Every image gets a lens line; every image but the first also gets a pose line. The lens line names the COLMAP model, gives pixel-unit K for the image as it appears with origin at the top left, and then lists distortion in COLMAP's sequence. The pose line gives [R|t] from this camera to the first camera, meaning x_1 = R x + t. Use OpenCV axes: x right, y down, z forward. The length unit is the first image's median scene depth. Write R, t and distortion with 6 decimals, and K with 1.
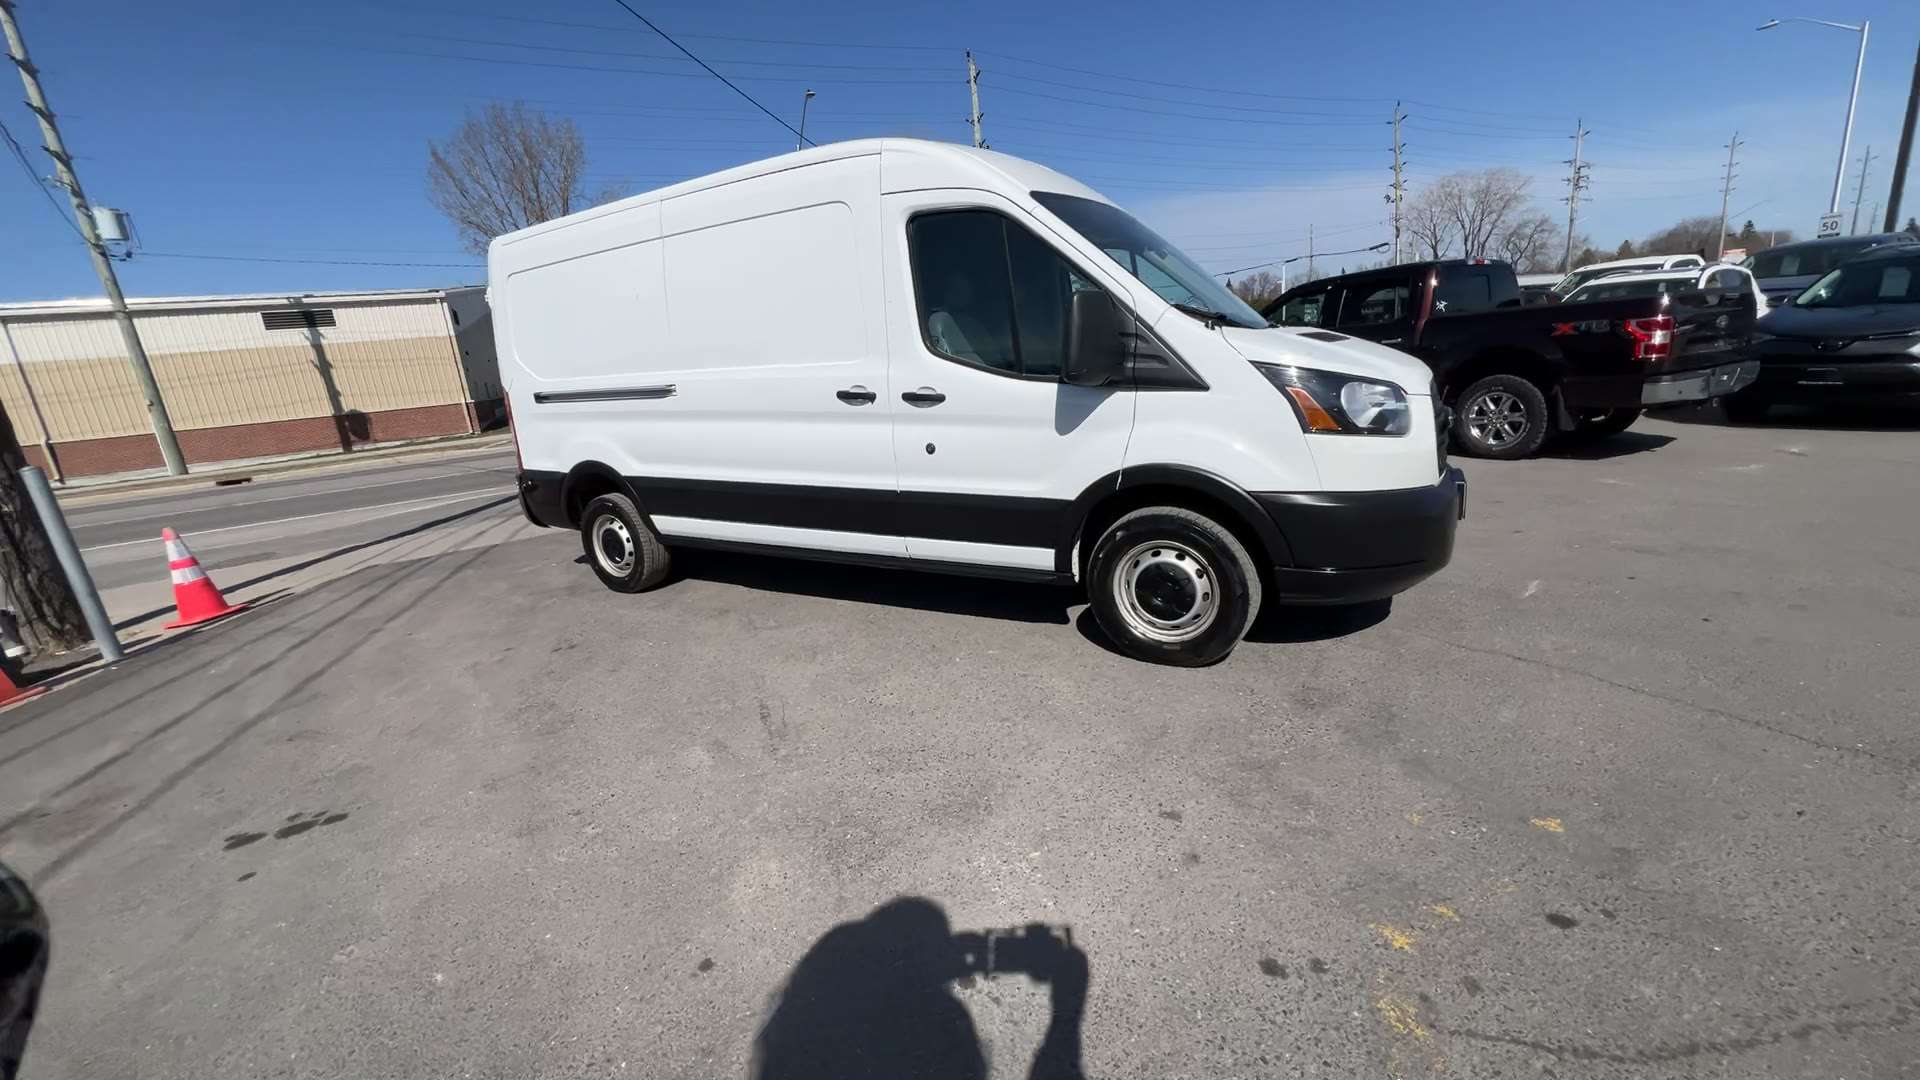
lens RADIAL K [[792.1, 0, 933.0], [0, 792.1, 509.0], [0, 0, 1]] dist [0.001435, -0.000398]
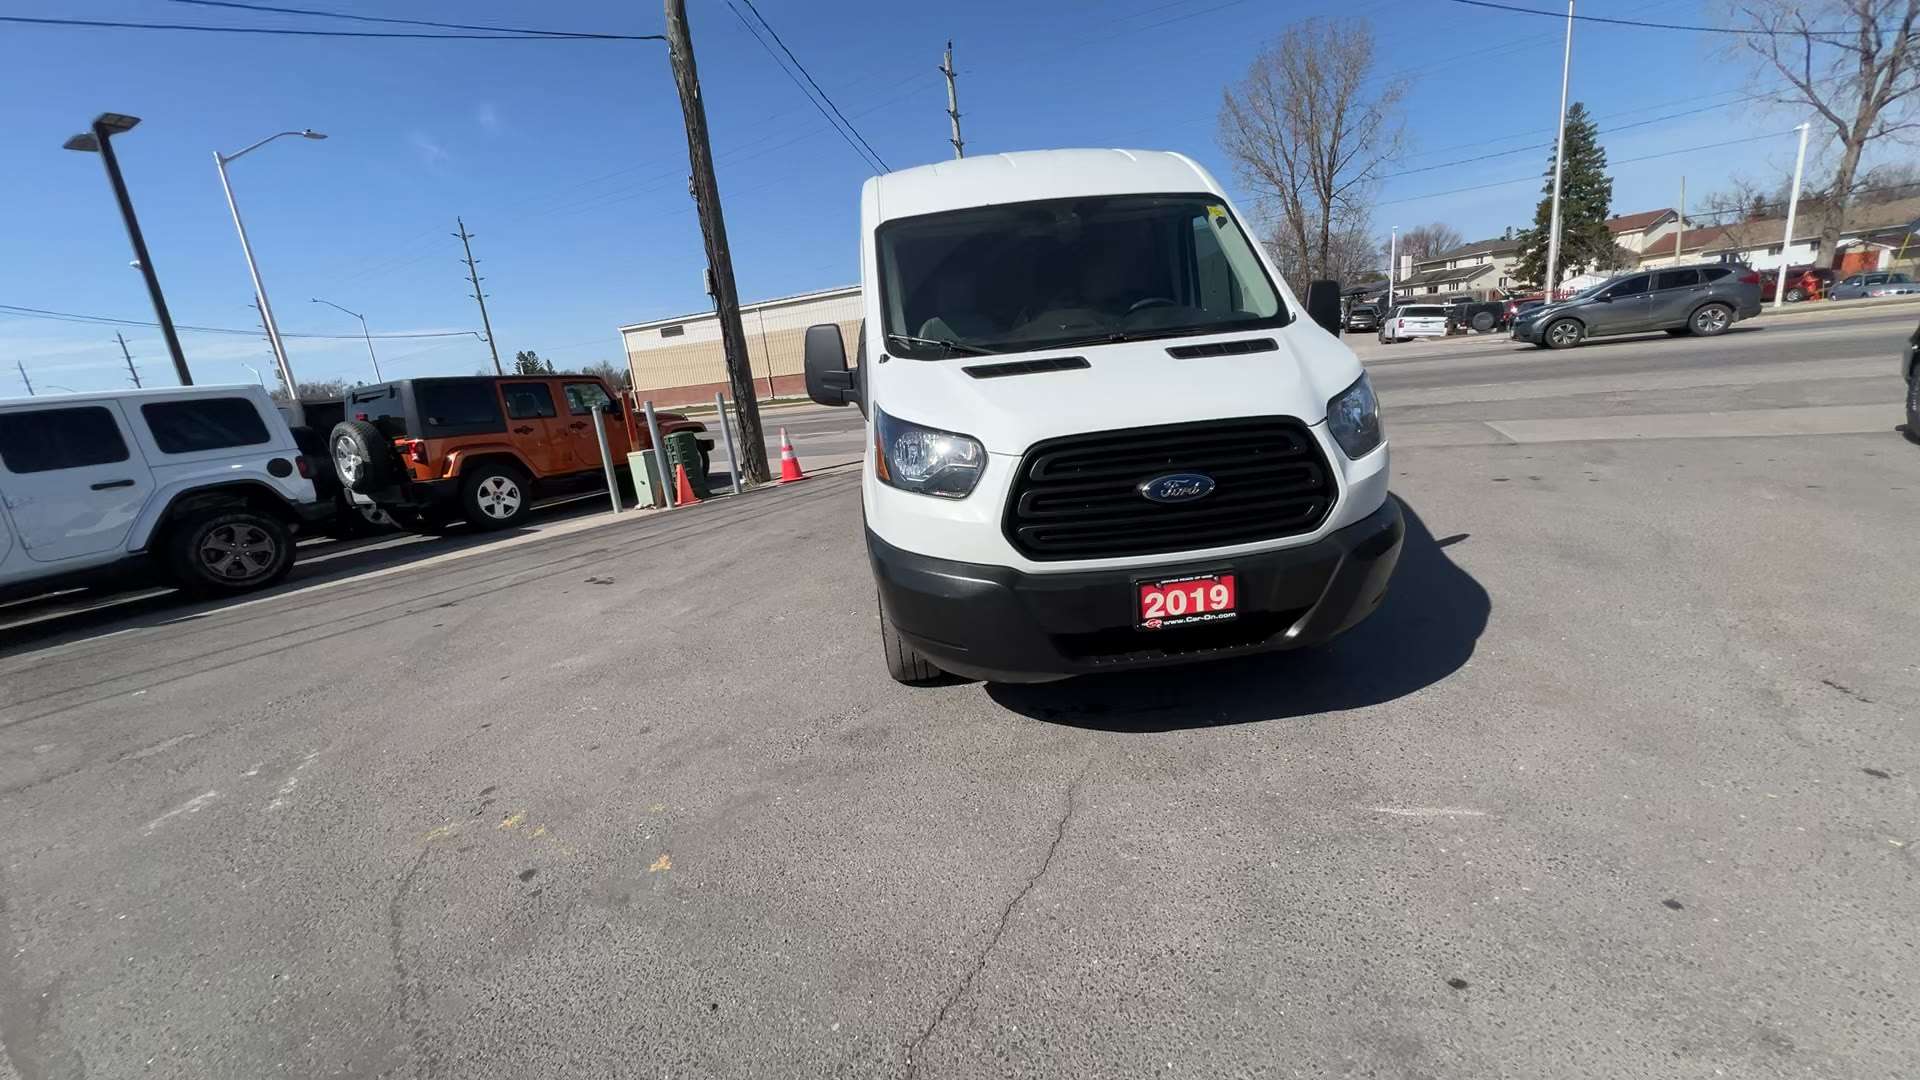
lens RADIAL K [[792.1, 0, 933.0], [0, 792.1, 509.0], [0, 0, 1]] dist [0.001435, -0.000398]
pose [[0.534191, 0.193277, -0.822973, 1.119127], [-0.102499, 0.981139, 0.163891, -0.190280], [0.839127, -0.003195, 0.543926, 0.450609]]
